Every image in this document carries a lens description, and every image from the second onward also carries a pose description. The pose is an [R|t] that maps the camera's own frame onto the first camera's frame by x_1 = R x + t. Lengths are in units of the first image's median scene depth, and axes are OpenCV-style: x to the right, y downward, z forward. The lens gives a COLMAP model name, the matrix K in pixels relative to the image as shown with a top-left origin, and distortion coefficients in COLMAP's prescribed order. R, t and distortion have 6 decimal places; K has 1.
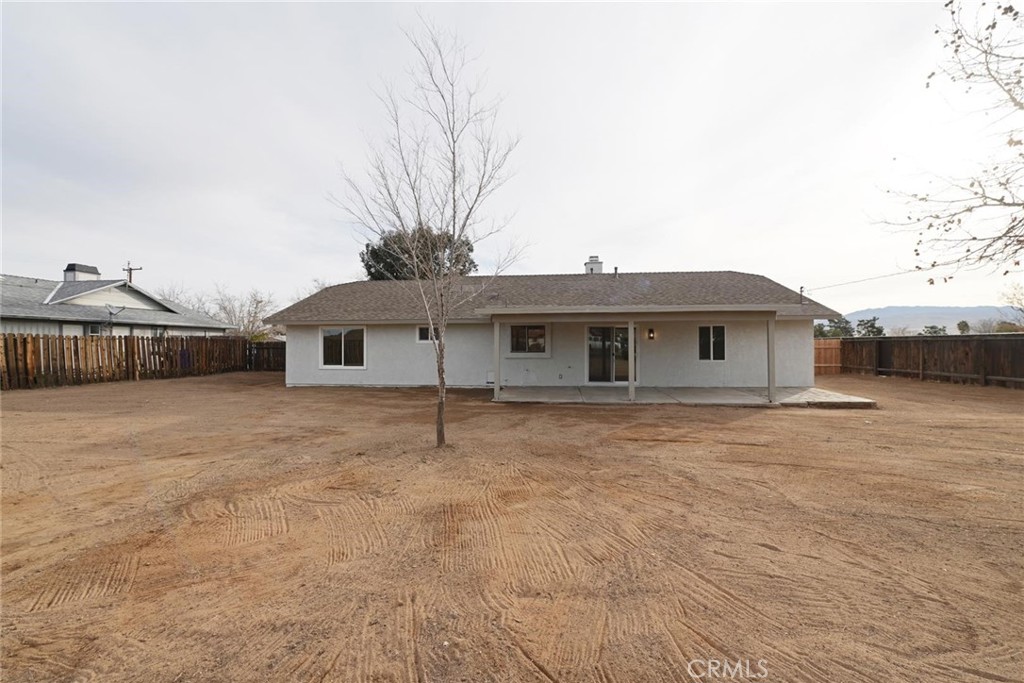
lens RADIAL K [[406.2, 0, 514.7], [0, 406.2, 344.7], [0, 0, 1]] dist [-0.002151, -0.000080]
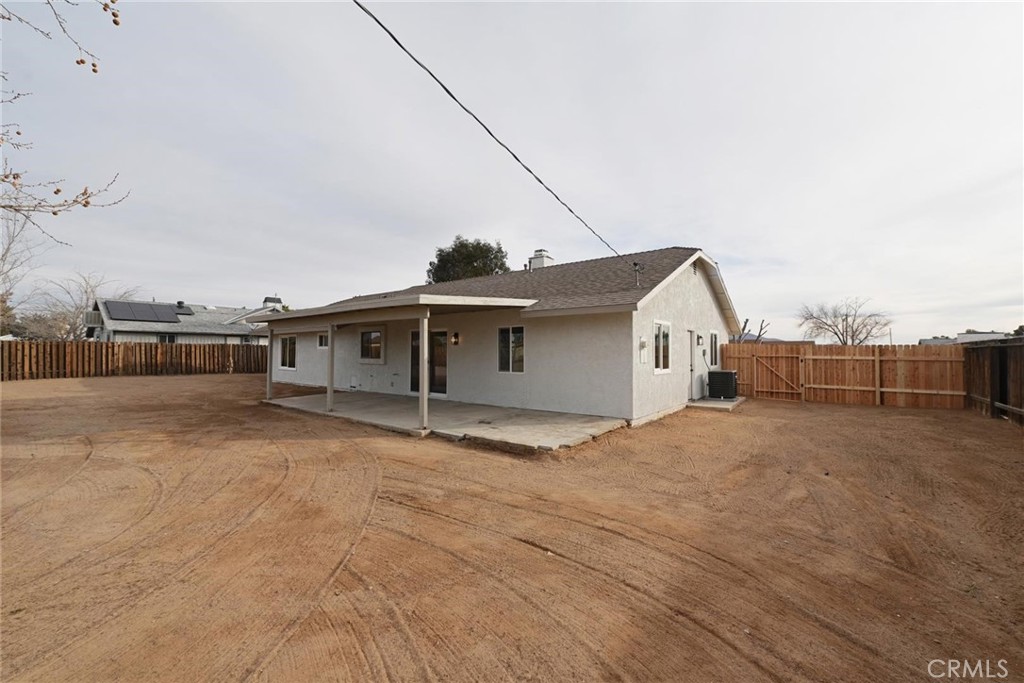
lens RADIAL K [[406.2, 0, 514.7], [0, 406.2, 344.7], [0, 0, 1]] dist [-0.002151, -0.000080]
pose [[0.844996, -0.003335, -0.534763, 0.831824], [-0.008113, 0.999786, -0.019055, 0.001691], [0.534712, 0.020440, 0.844787, 0.333961]]
